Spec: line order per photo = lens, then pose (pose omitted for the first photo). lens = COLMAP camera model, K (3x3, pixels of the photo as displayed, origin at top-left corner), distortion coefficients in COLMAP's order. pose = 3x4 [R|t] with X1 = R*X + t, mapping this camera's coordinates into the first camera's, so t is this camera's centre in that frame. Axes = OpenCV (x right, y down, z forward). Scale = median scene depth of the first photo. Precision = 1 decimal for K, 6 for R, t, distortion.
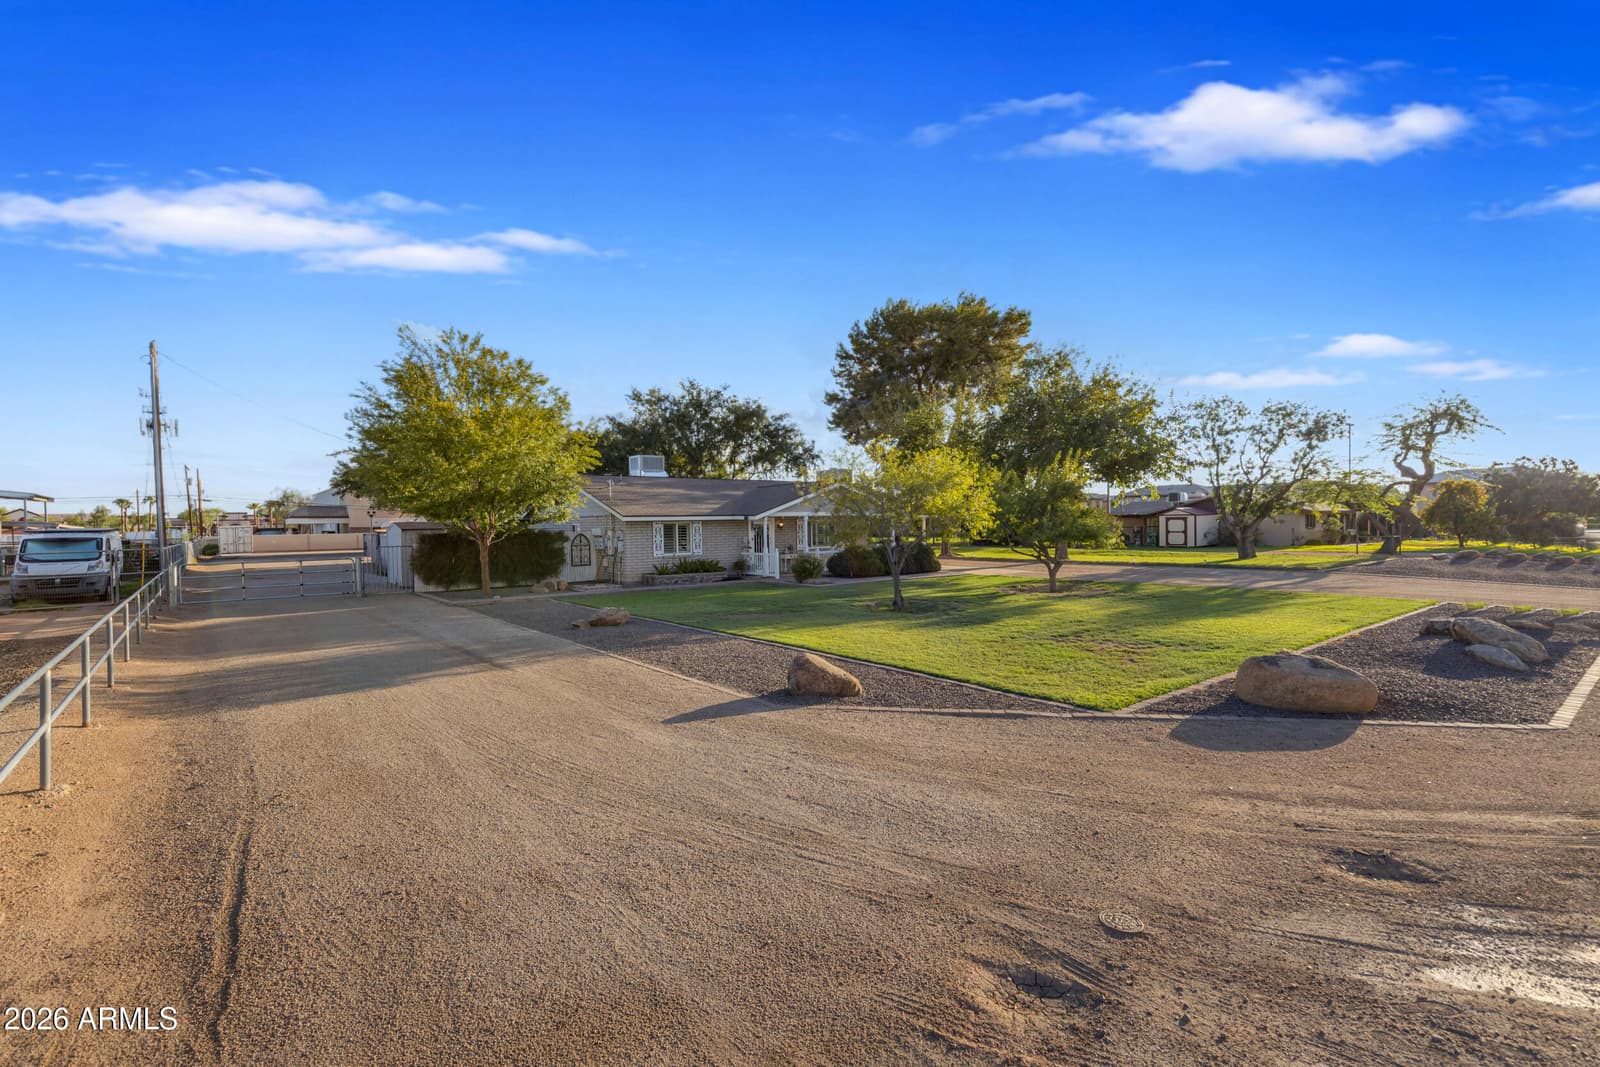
lens RADIAL K [[733.8, 0, 800.0], [0, 733.8, 533.5], [0, 0, 1]] dist [0.018552, -0.000087]
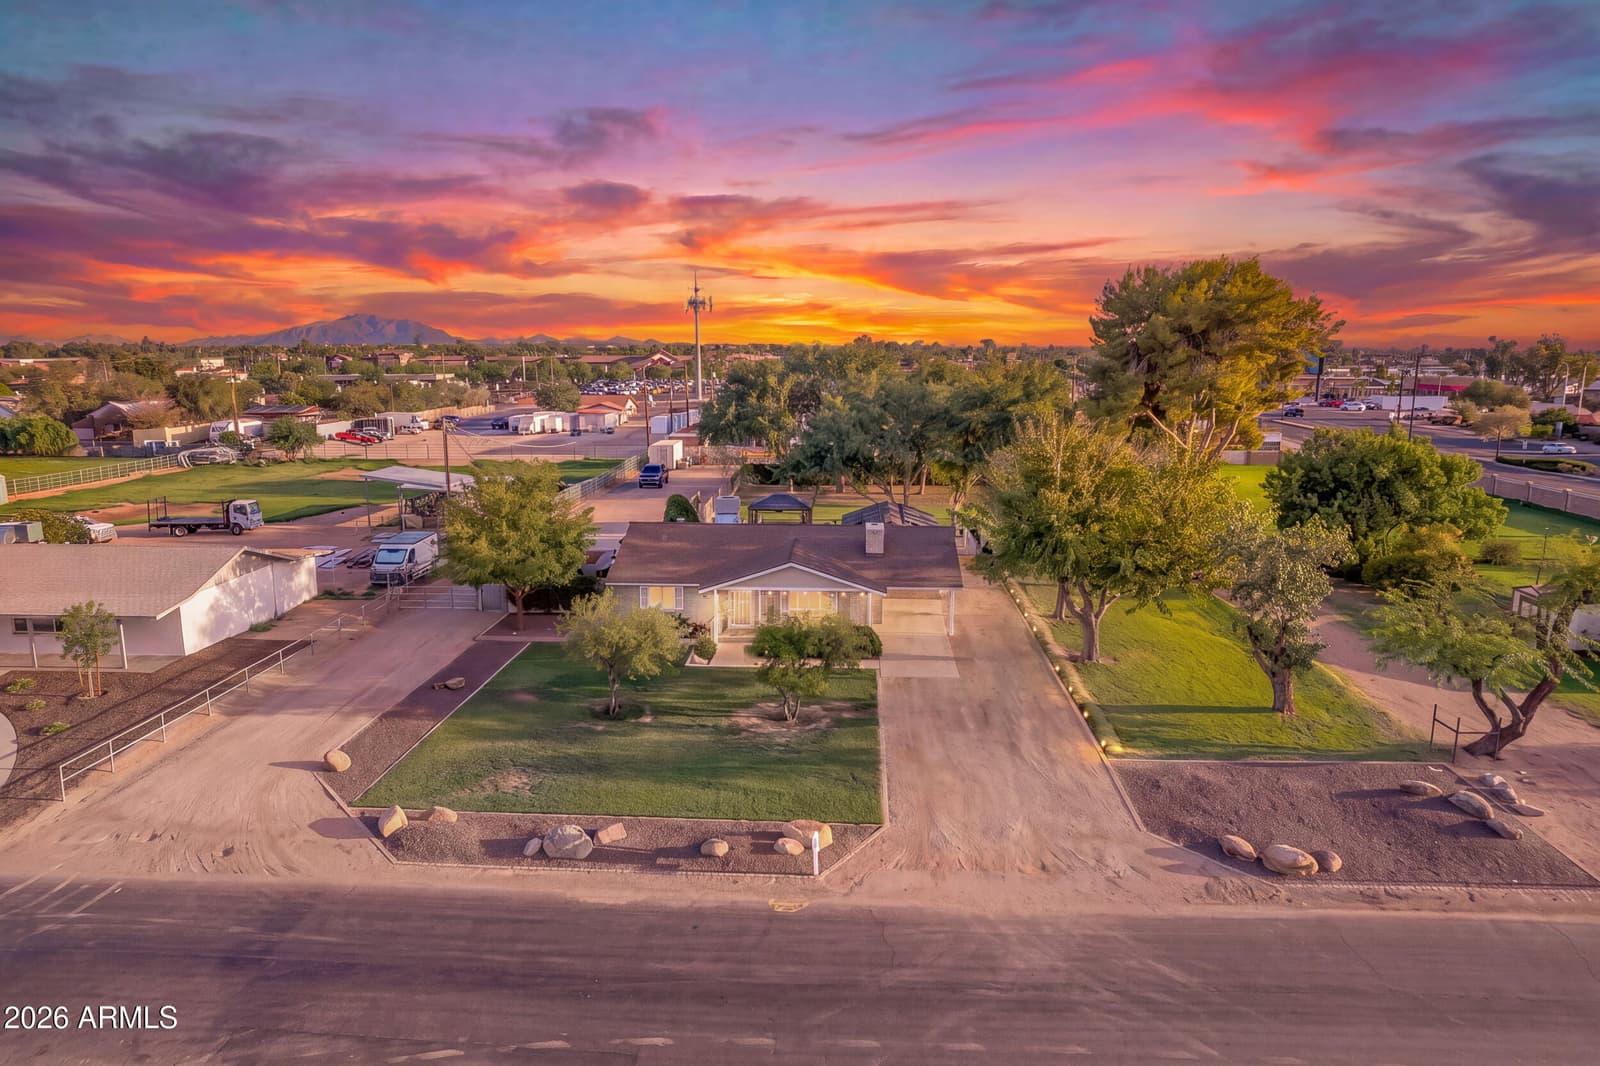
lens RADIAL K [[1030.3, 0, 800.0], [0, 1030.3, 533.0], [0, 0, 1]] dist [-0.055608, 0.048774]
pose [[0.740062, 0.130383, -0.659779, 1.287919], [-0.021923, 0.985183, 0.170098, -0.462696], [0.672181, -0.111419, 0.731955, -0.170596]]
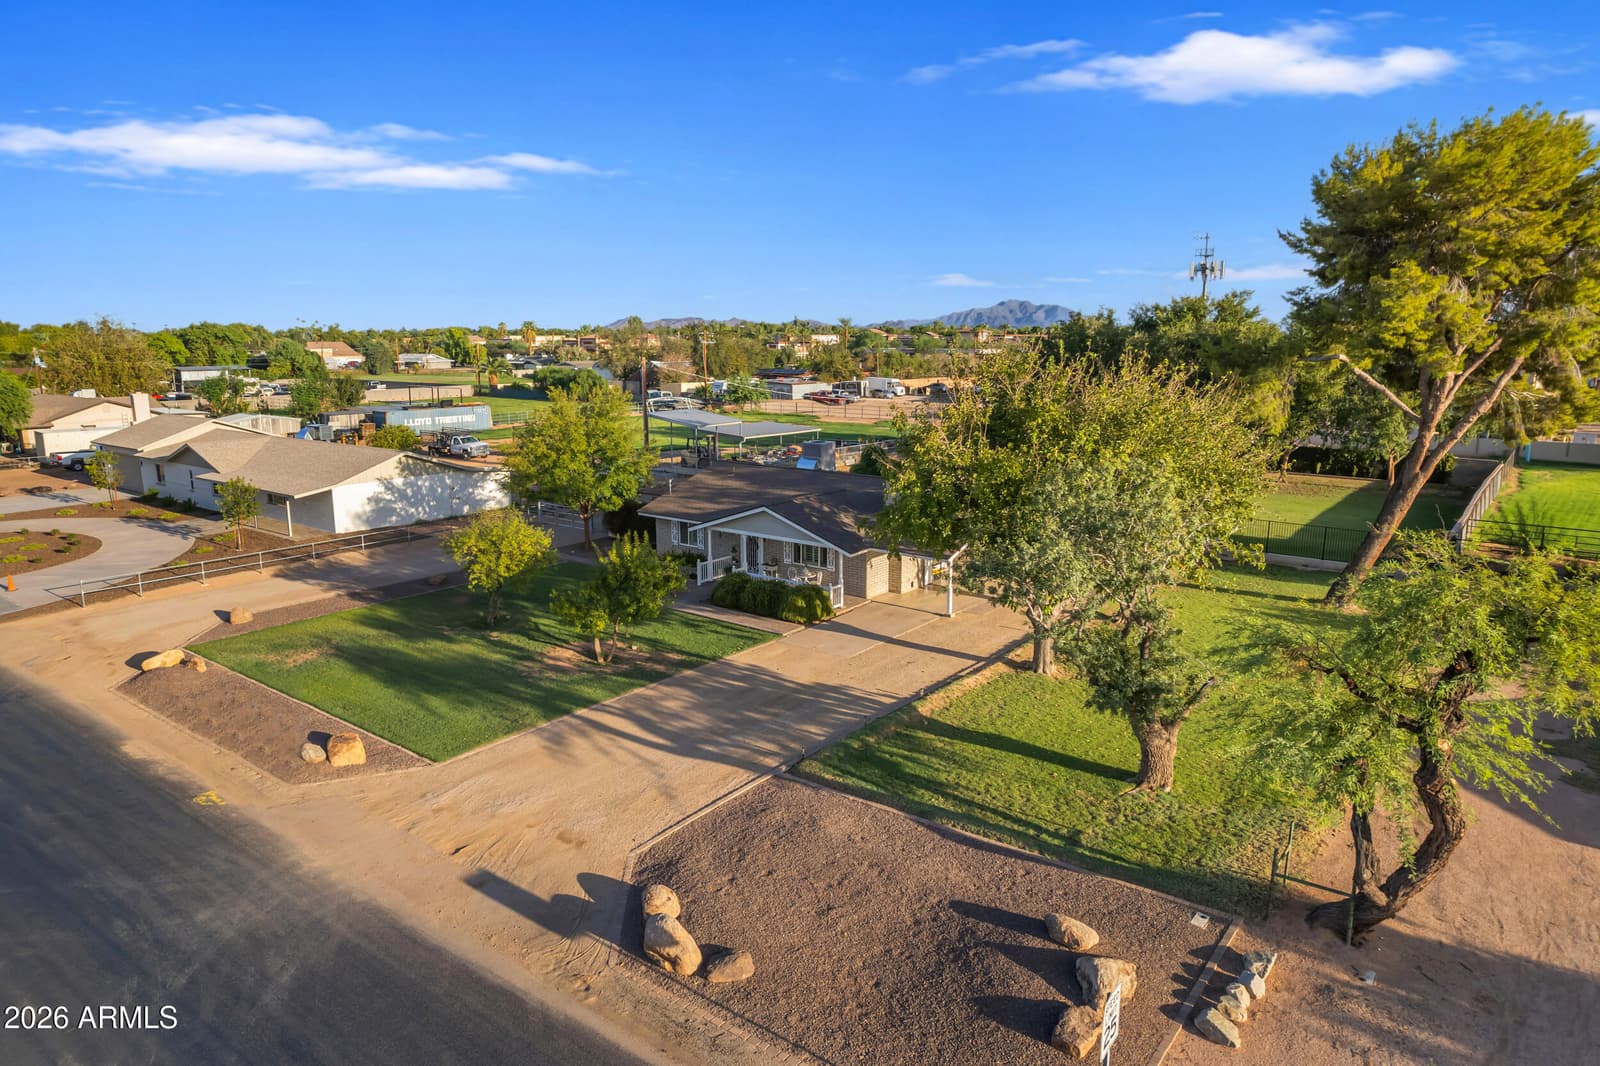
lens RADIAL K [[1030.3, 0, 800.0], [0, 1030.3, 533.0], [0, 0, 1]] dist [-0.055608, 0.048774]
pose [[0.219405, 0.193657, -0.956221, 1.651607], [-0.018093, 0.980741, 0.194472, -0.372294], [0.975466, -0.025368, 0.218683, 0.857568]]
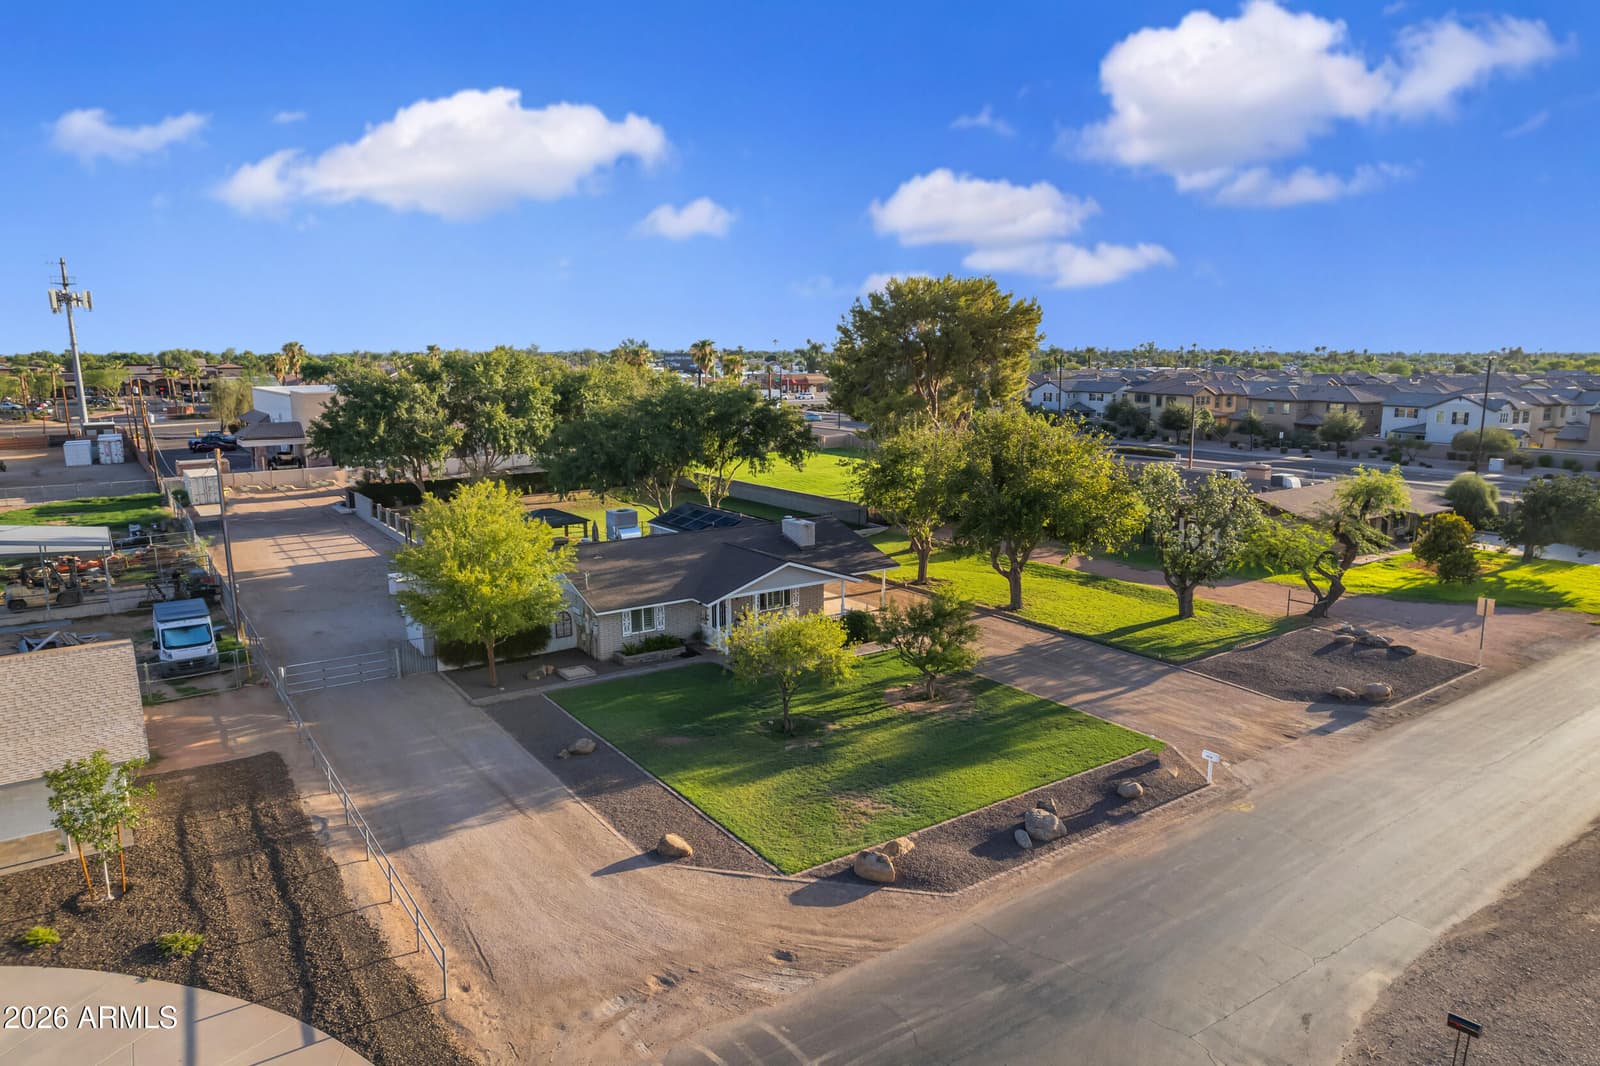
lens RADIAL K [[1030.3, 0, 800.0], [0, 1030.3, 533.0], [0, 0, 1]] dist [-0.055608, 0.048774]
pose [[0.997645, 0.021490, -0.065134, 0.211929], [-0.011150, 0.987830, 0.155138, -0.435637], [0.067675, -0.154047, 0.985743, -0.662240]]
